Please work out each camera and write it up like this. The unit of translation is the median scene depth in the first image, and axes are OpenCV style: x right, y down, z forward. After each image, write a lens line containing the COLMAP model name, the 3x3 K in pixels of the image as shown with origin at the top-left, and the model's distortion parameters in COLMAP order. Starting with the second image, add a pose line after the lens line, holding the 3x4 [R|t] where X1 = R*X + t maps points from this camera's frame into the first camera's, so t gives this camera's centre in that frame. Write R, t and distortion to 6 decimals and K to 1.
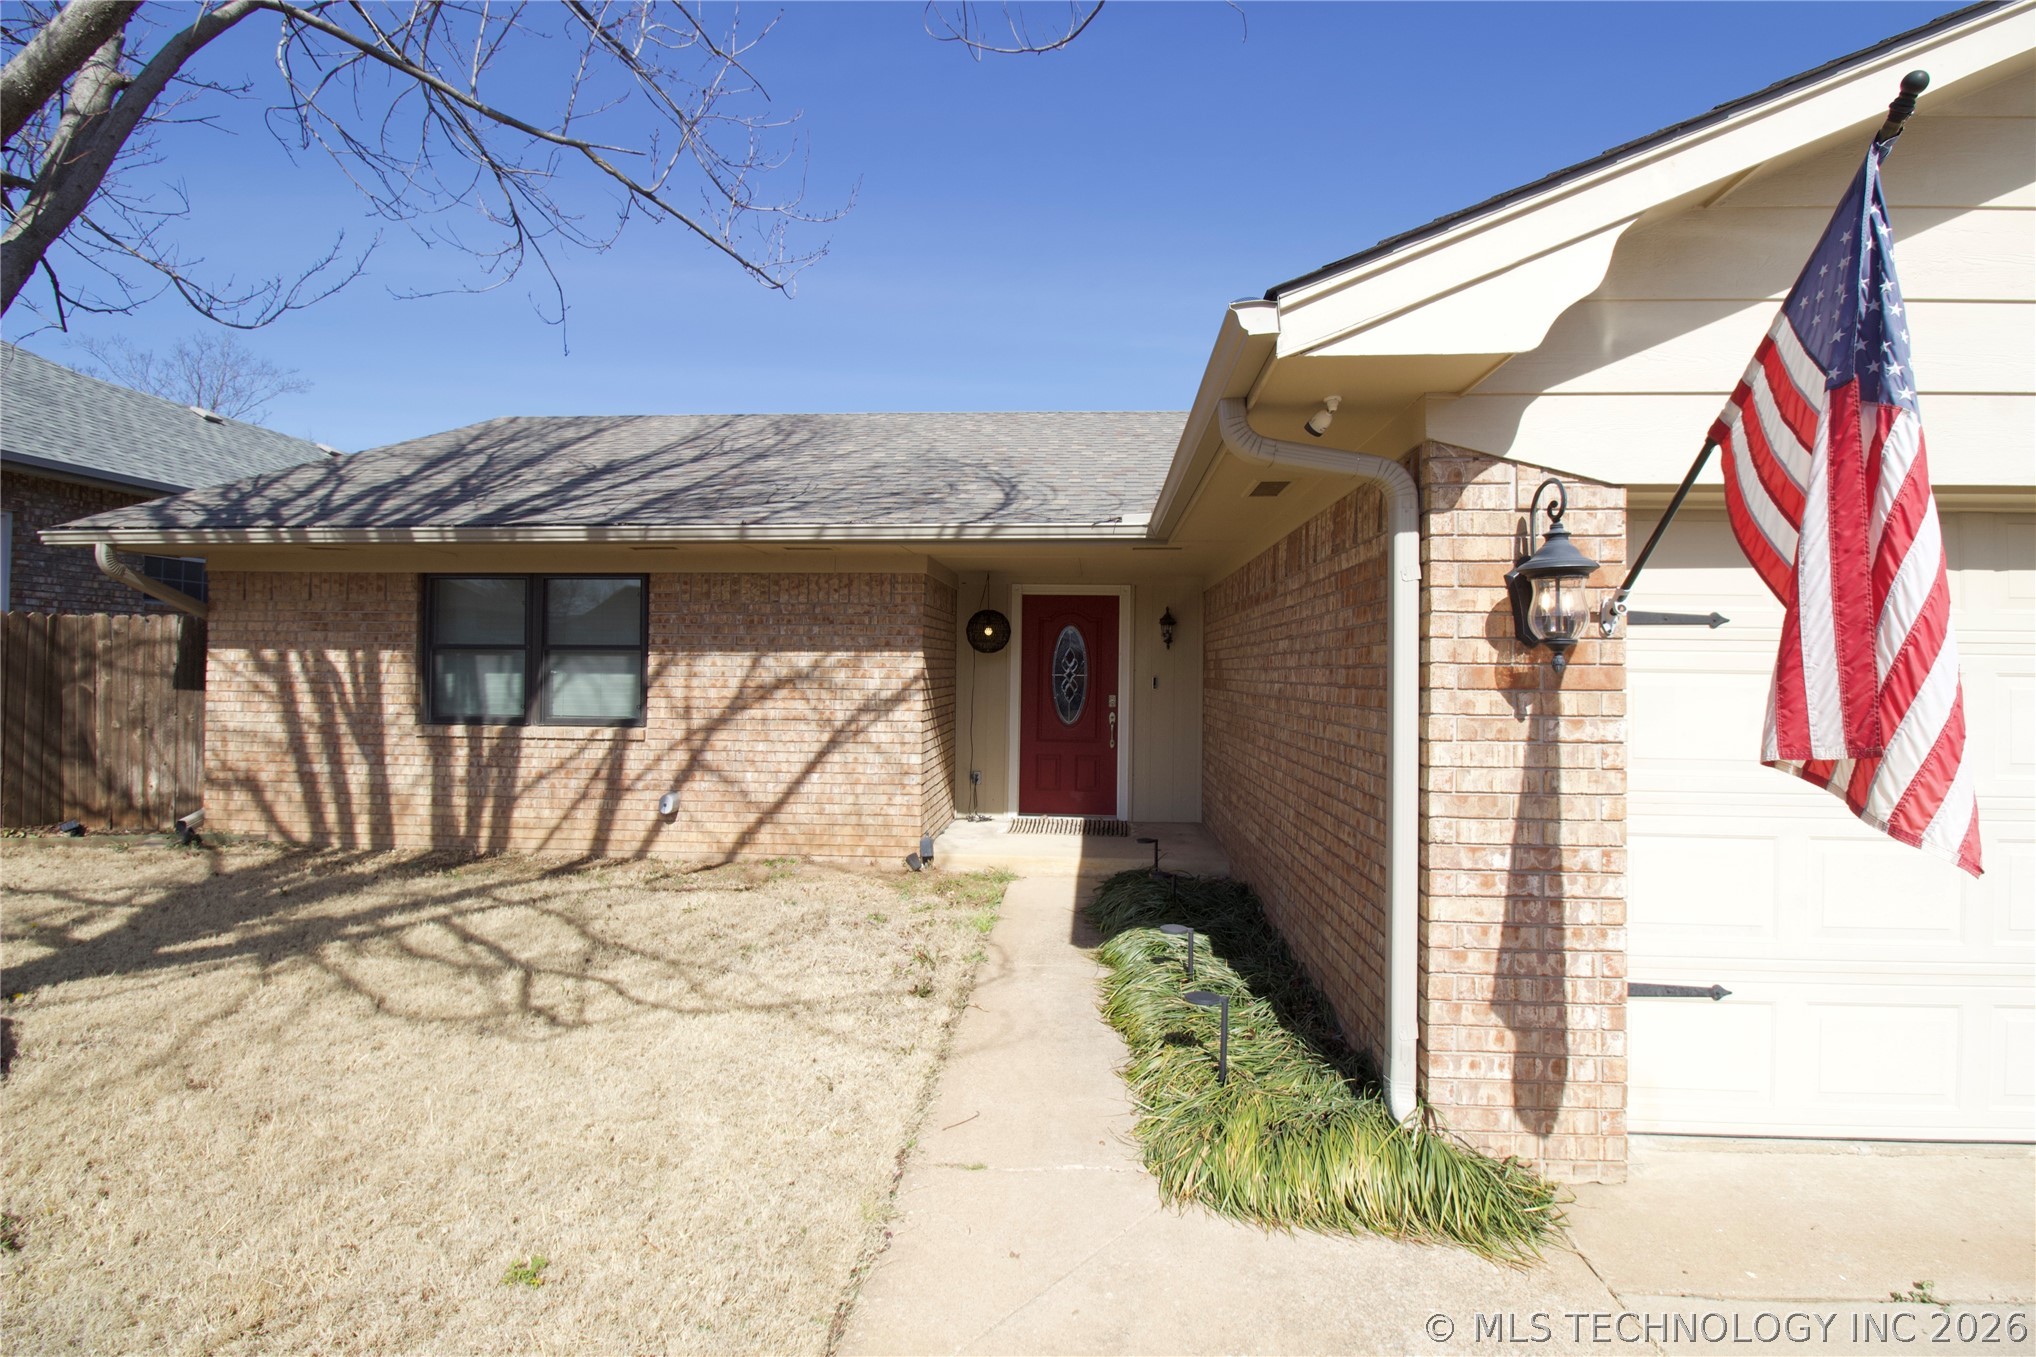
lens RADIAL K [[957.7, 0, 1019.2], [0, 957.7, 678.9], [0, 0, 1]] dist [-0.010911, -0.006327]
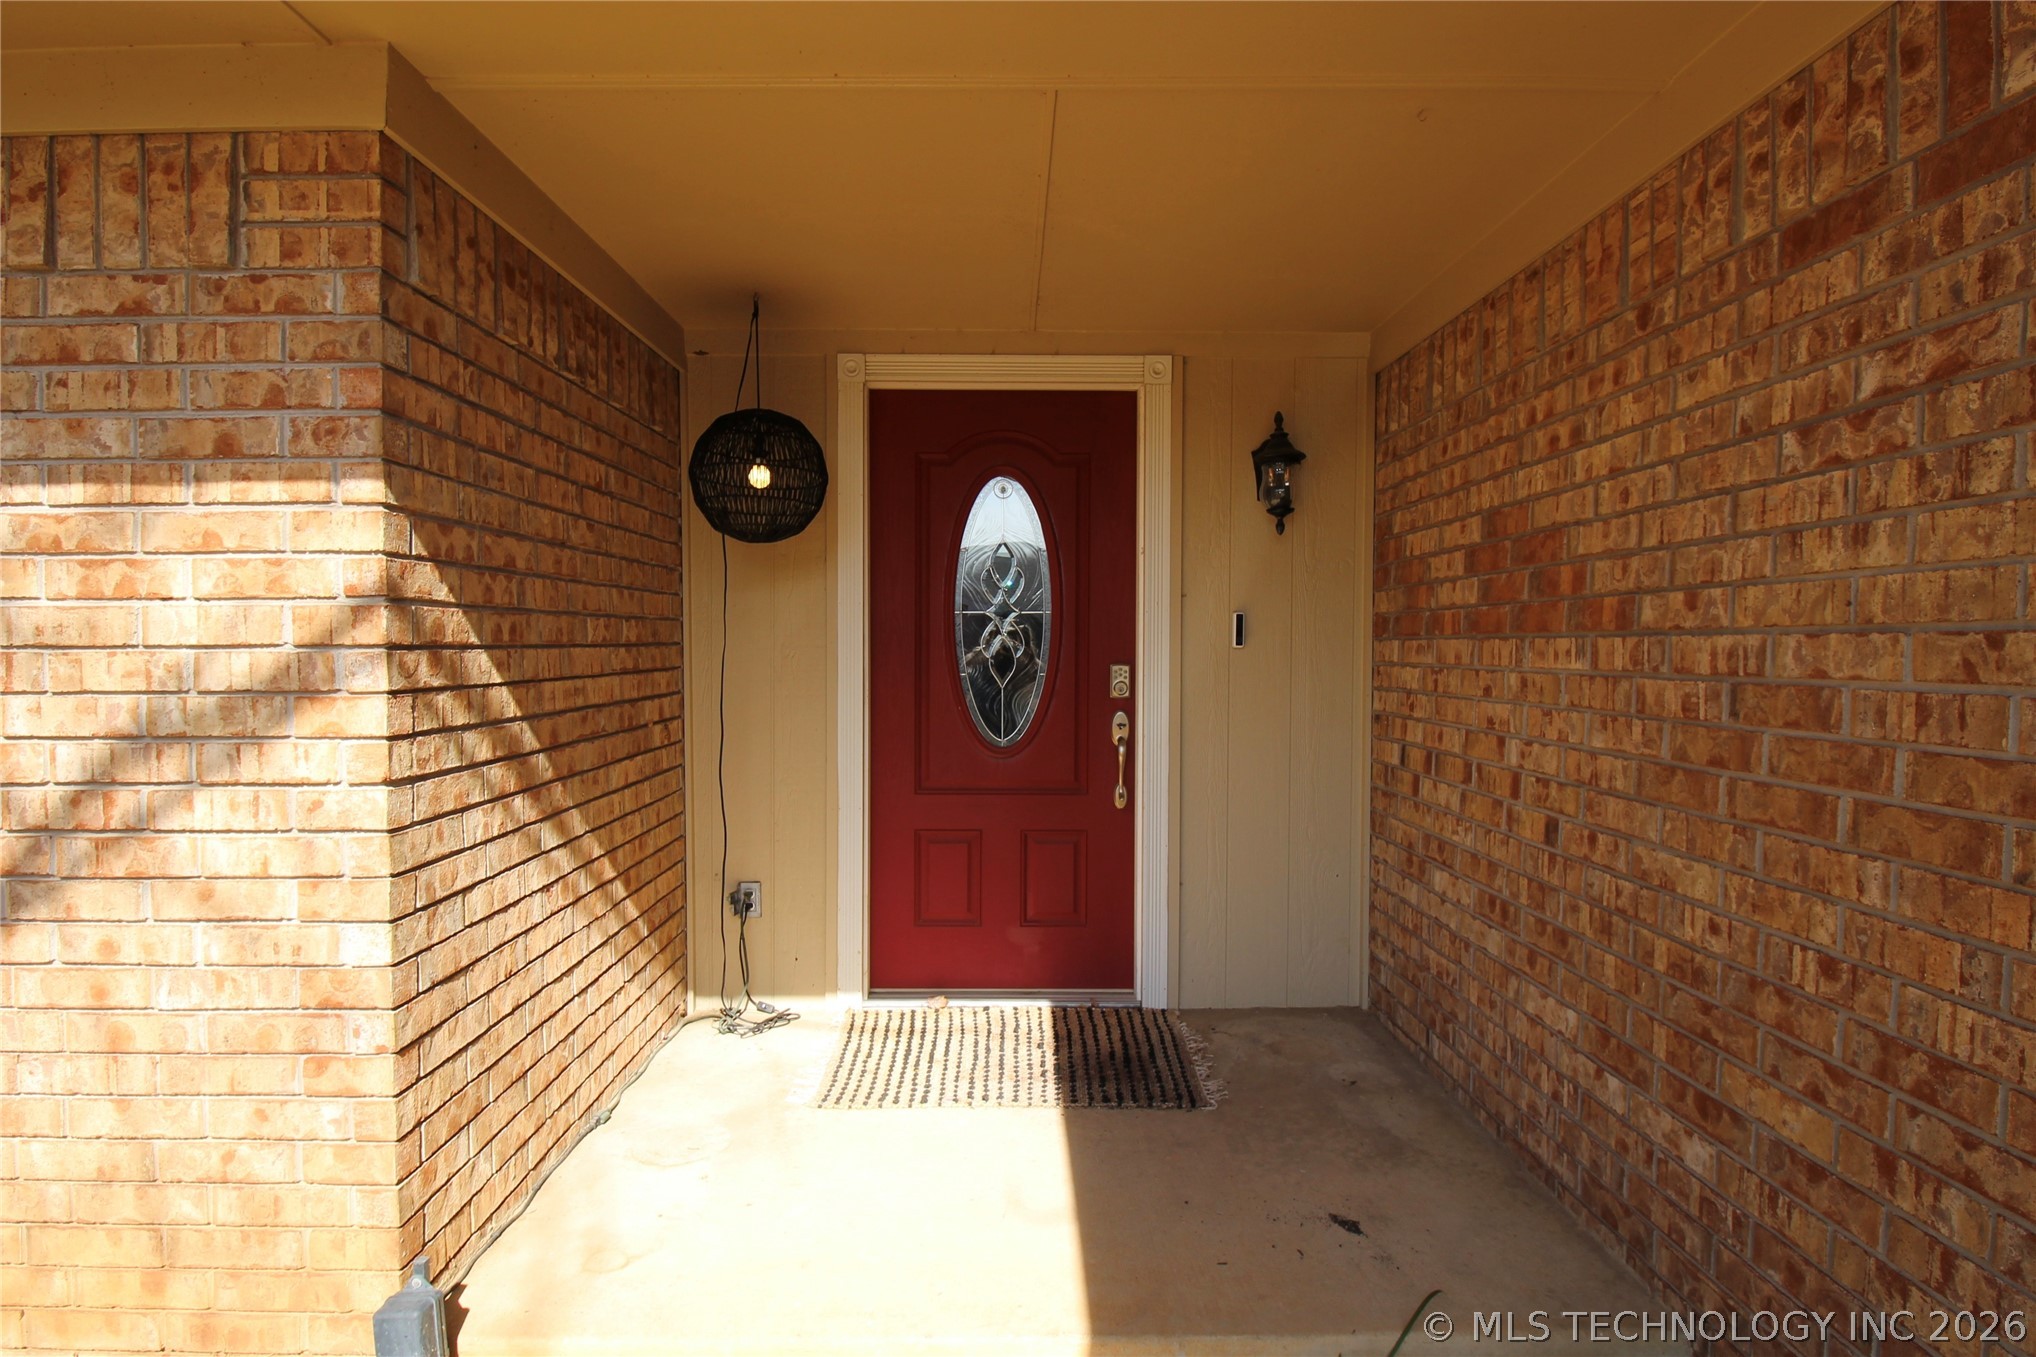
lens RADIAL K [[957.7, 0, 1013.8], [0, 957.7, 674.8], [0, 0, 1]] dist [-0.010911, -0.006327]
pose [[0.995888, -0.013745, 0.089548, 0.028186], [0.011945, 0.999716, 0.020614, 0.014998], [-0.089806, -0.019459, 0.995769, 0.753837]]
